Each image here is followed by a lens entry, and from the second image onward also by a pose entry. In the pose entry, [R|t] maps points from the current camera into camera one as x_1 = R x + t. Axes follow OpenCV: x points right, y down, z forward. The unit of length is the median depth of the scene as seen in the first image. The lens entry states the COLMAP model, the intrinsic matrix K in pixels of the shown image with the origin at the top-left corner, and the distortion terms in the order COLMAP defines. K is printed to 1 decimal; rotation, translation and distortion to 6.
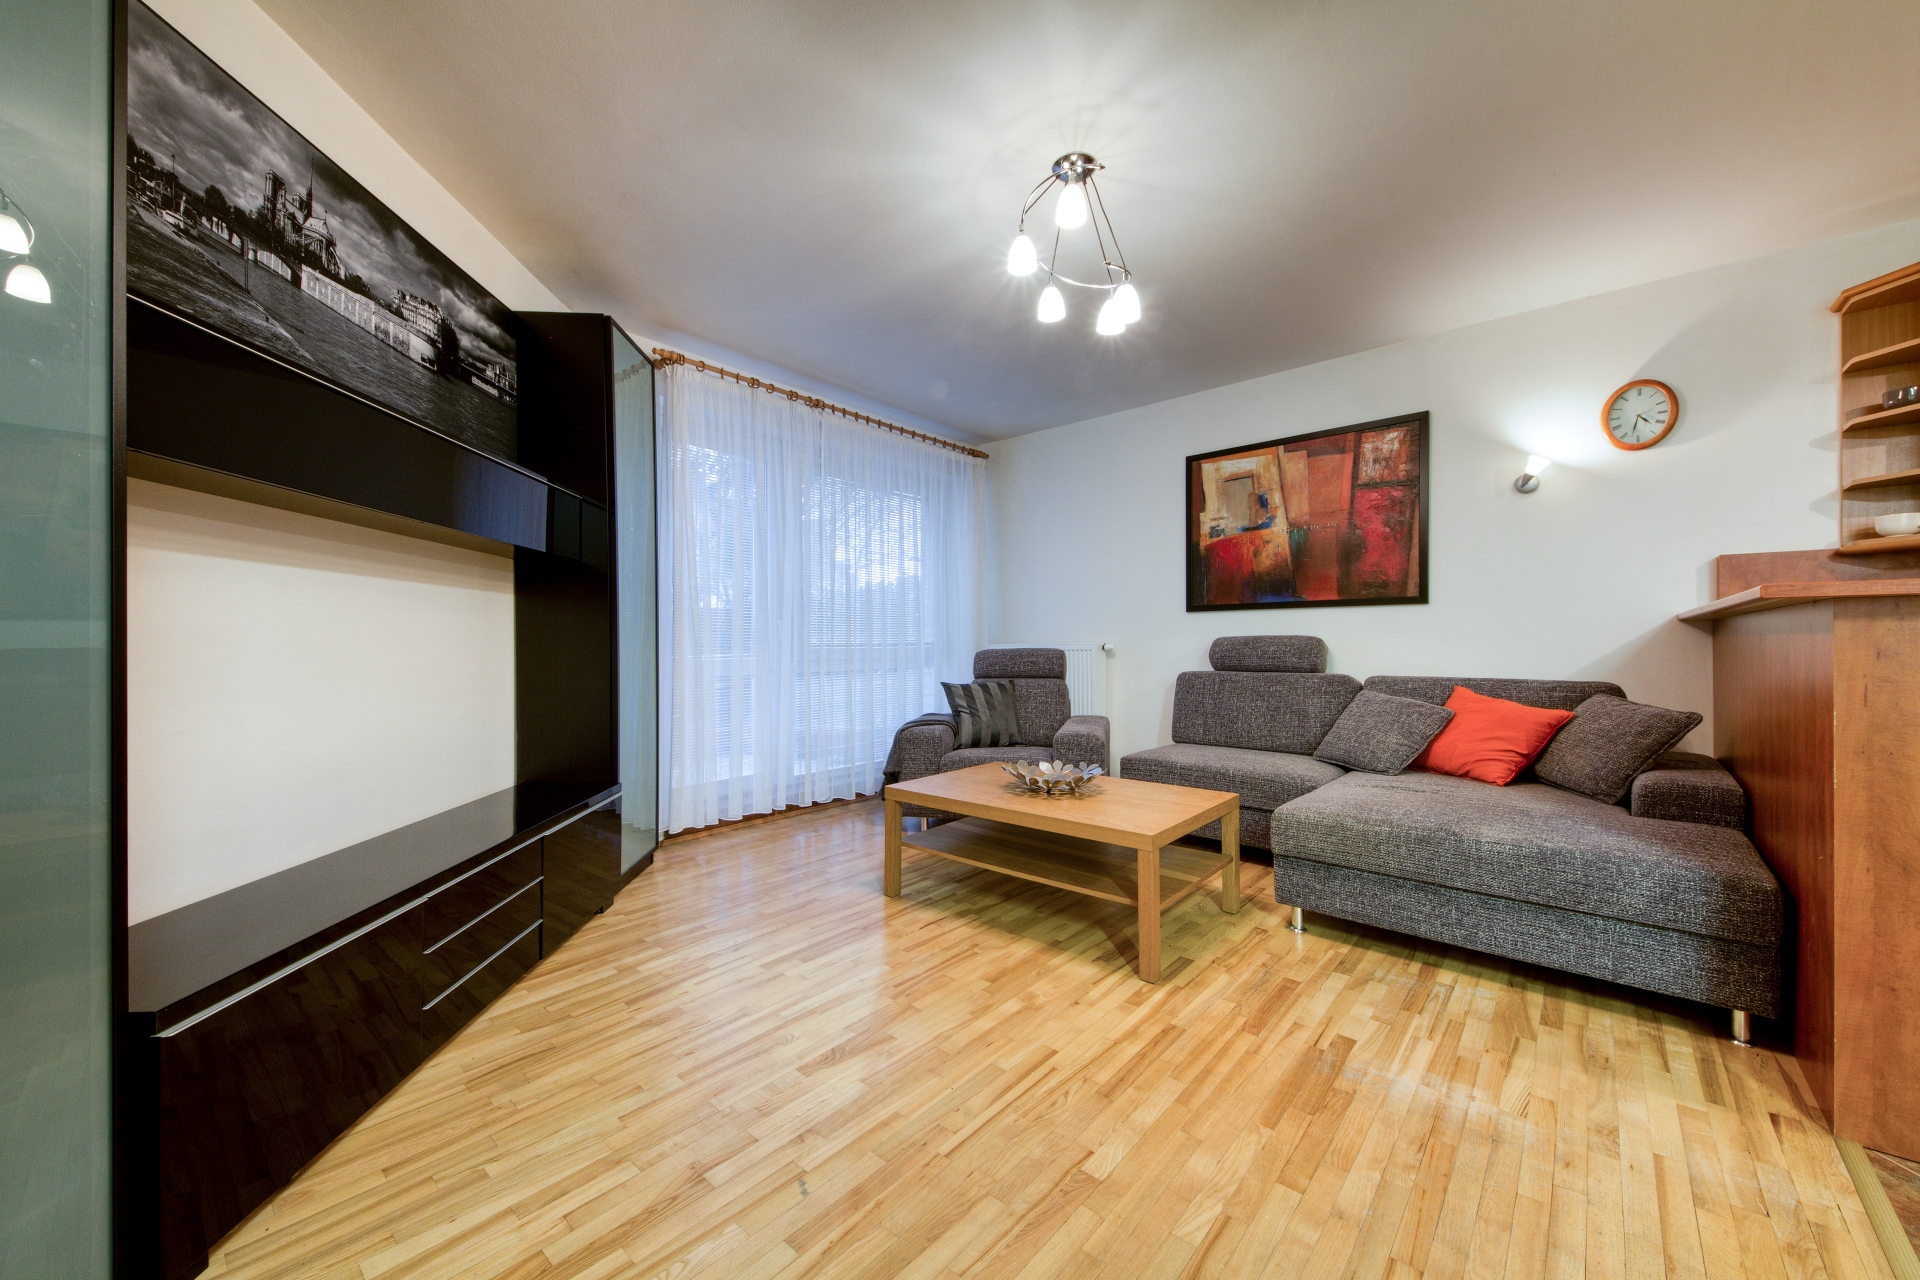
lens RADIAL K [[708.9, 0, 959.9], [0, 708.9, 645.9], [0, 0, 1]] dist [0.062799, -0.026642]
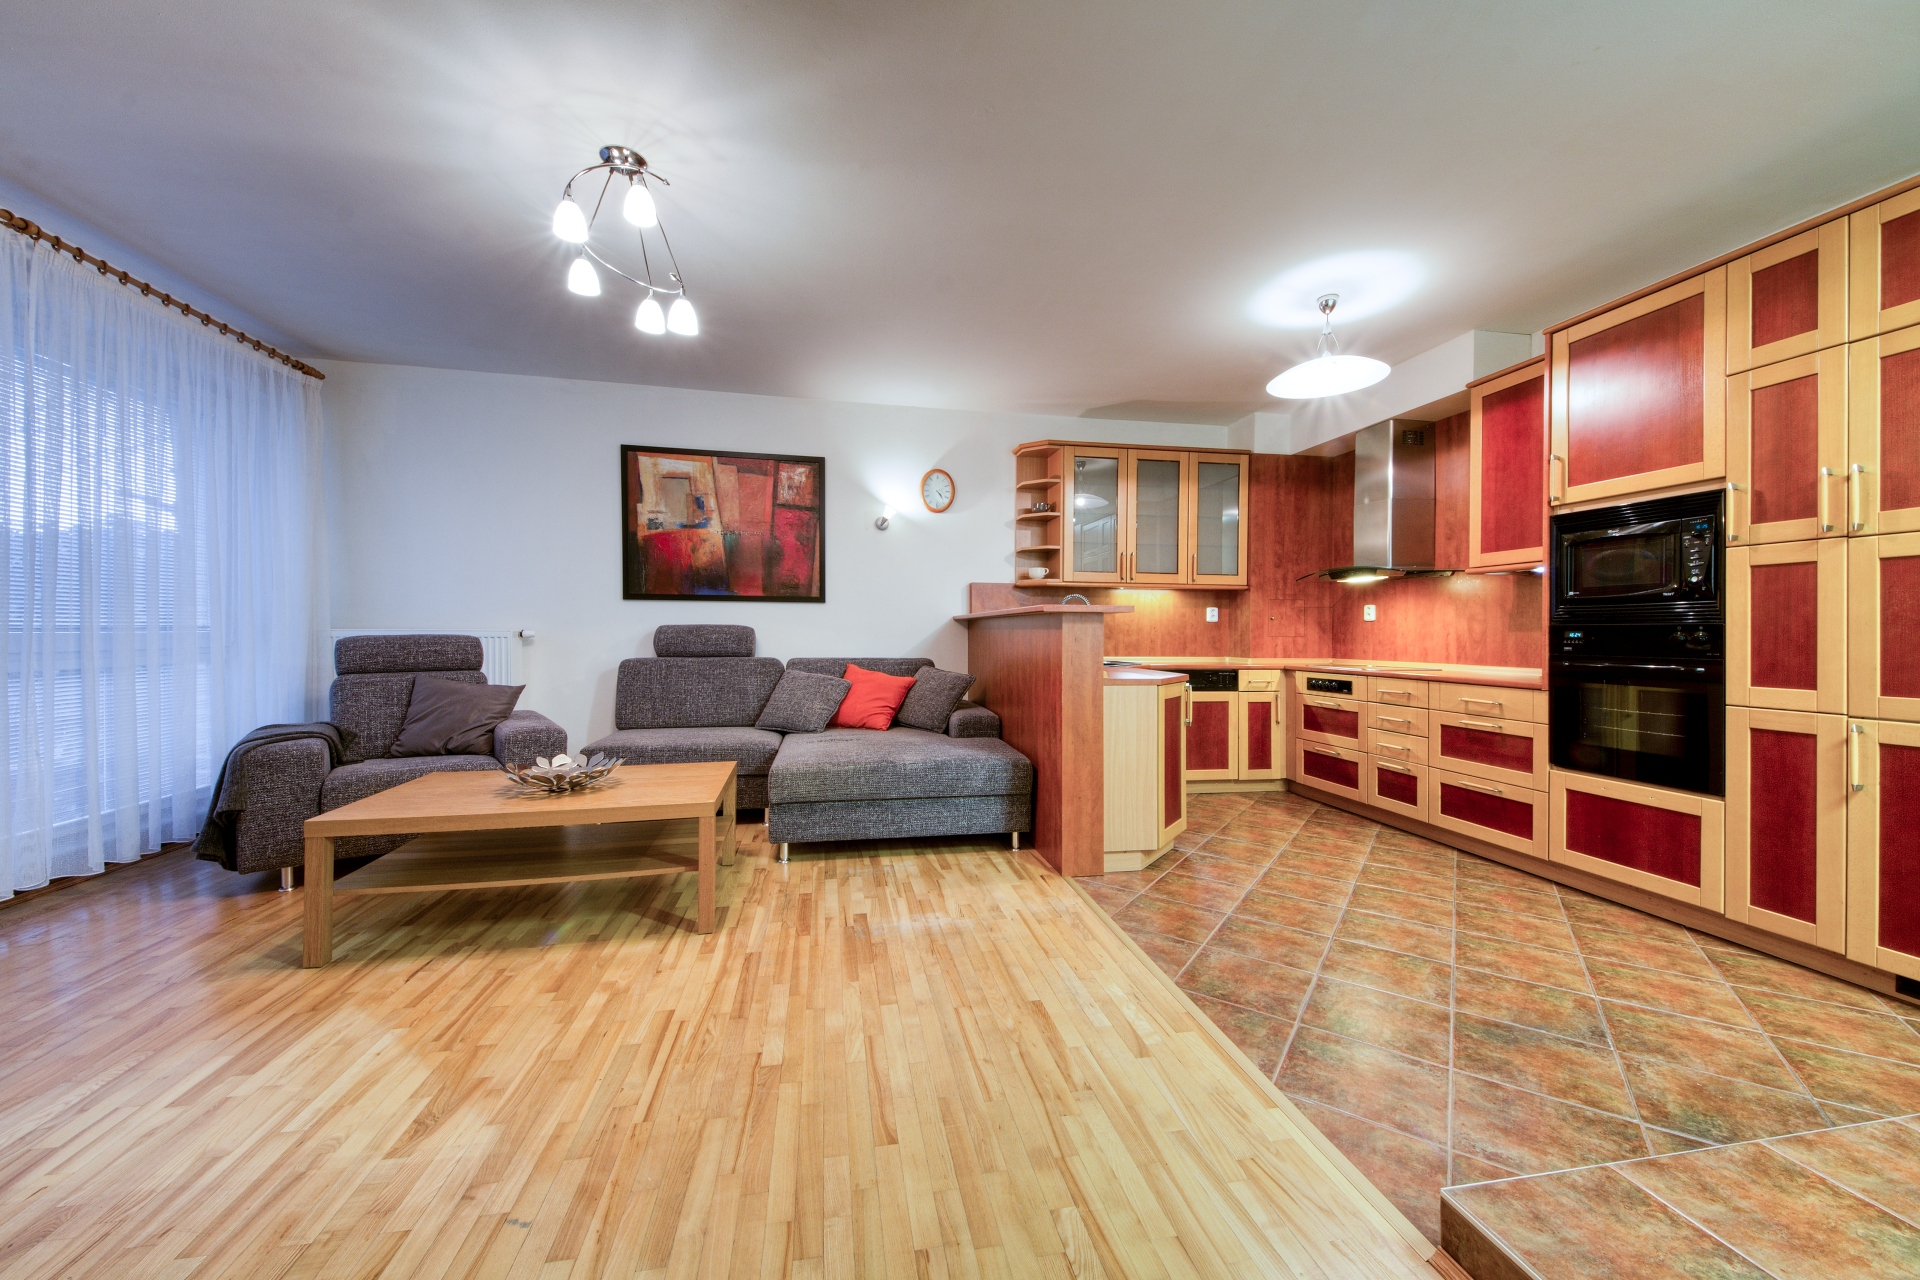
lens RADIAL K [[709.8, 0, 962.2], [0, 709.8, 635.9], [0, 0, 1]] dist [0.062575, -0.027057]
pose [[0.615425, 0.004033, 0.788185, -0.350399], [-0.006657, 0.999978, 0.000081, 0.000879], [-0.788168, -0.005297, 0.615438, -0.001430]]
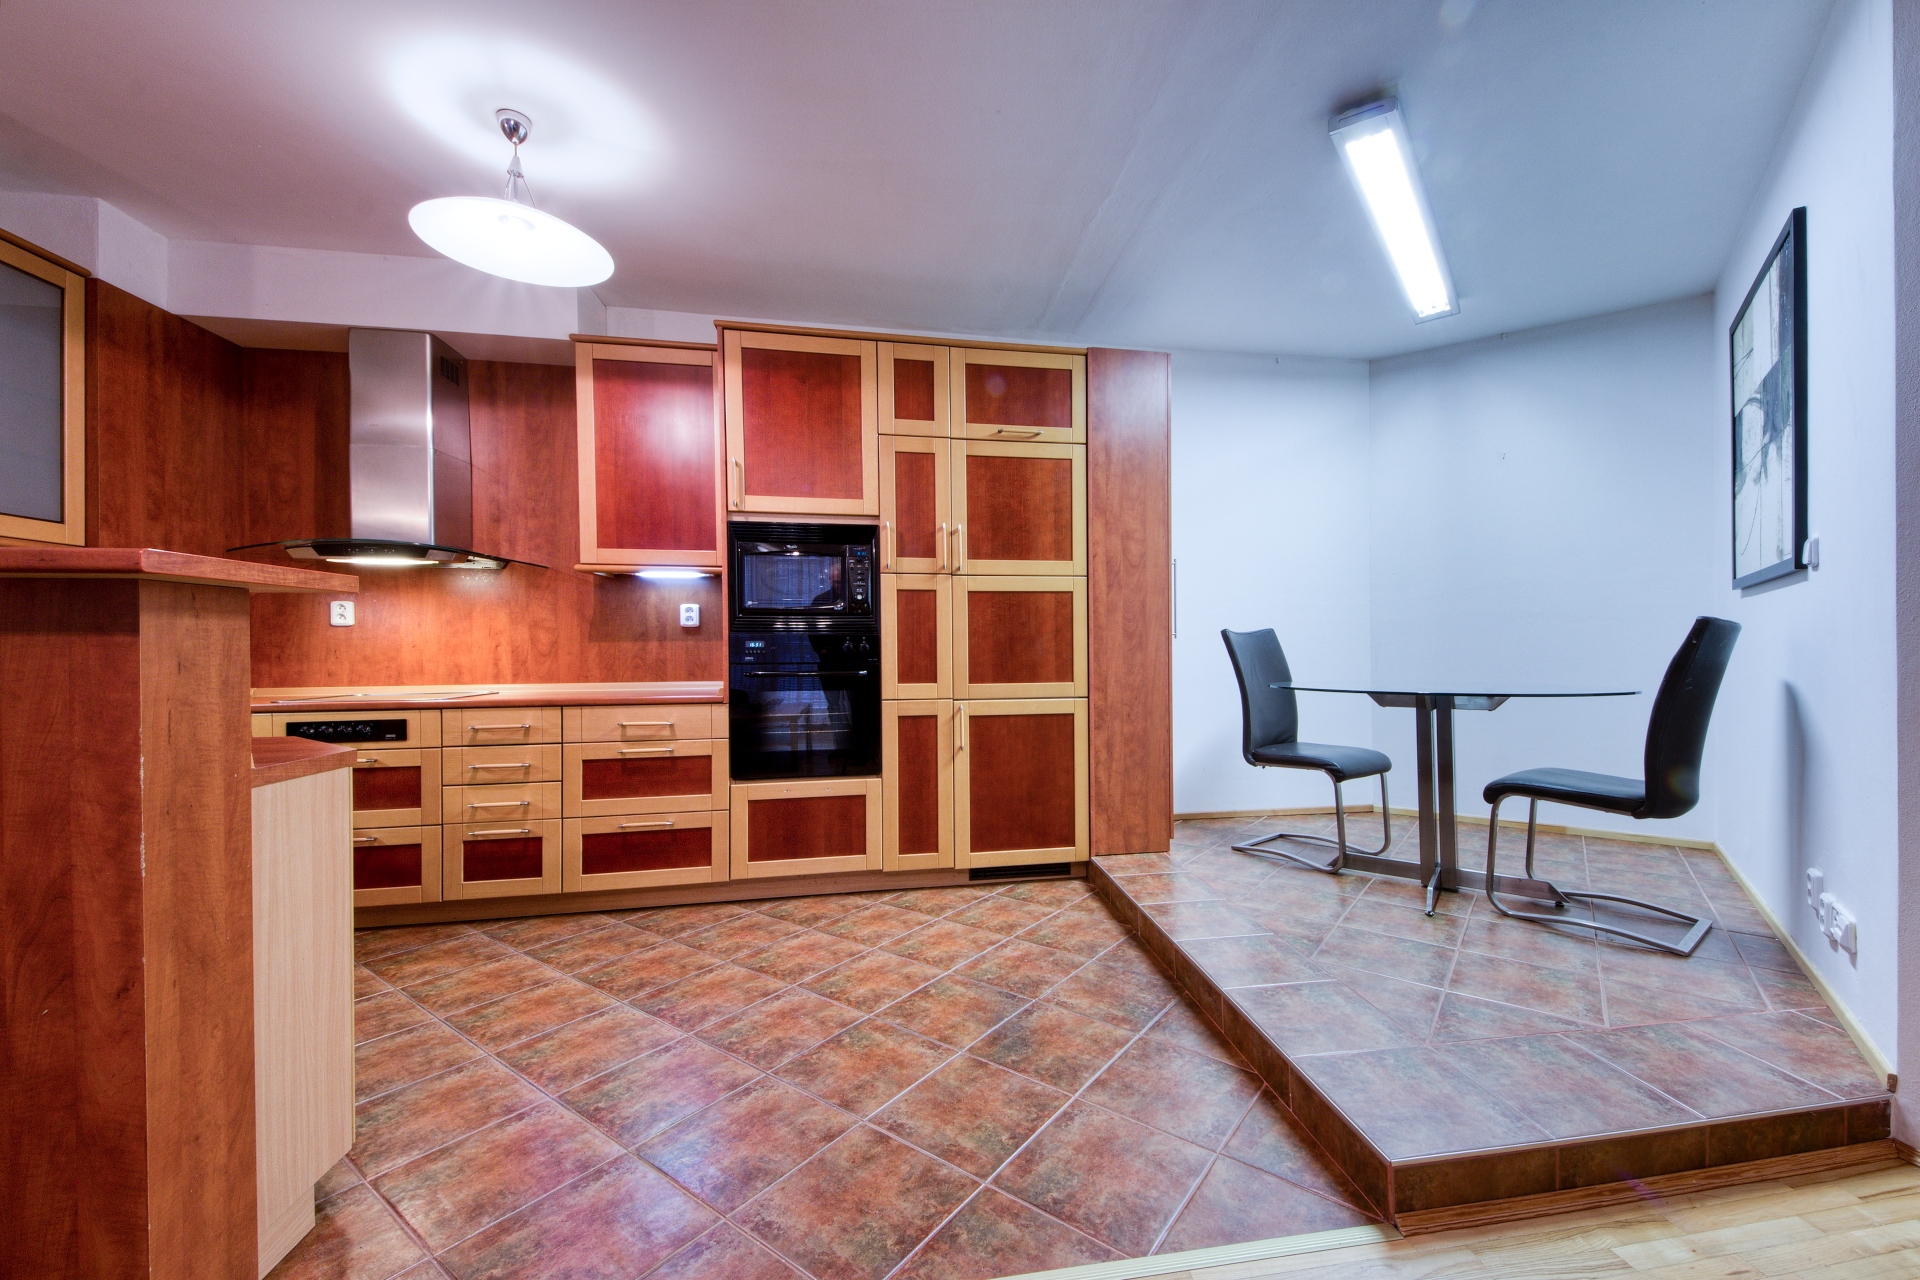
lens RADIAL K [[754.3, 0, 1020.4], [0, 754.3, 647.3], [0, 0, 1]] dist [0.064872, -0.034760]
pose [[-0.780413, 0.006781, 0.625227, 0.111909], [0.009131, 0.999958, 0.000552, 0.000166], [-0.625197, 0.006140, -0.780443, 0.670174]]
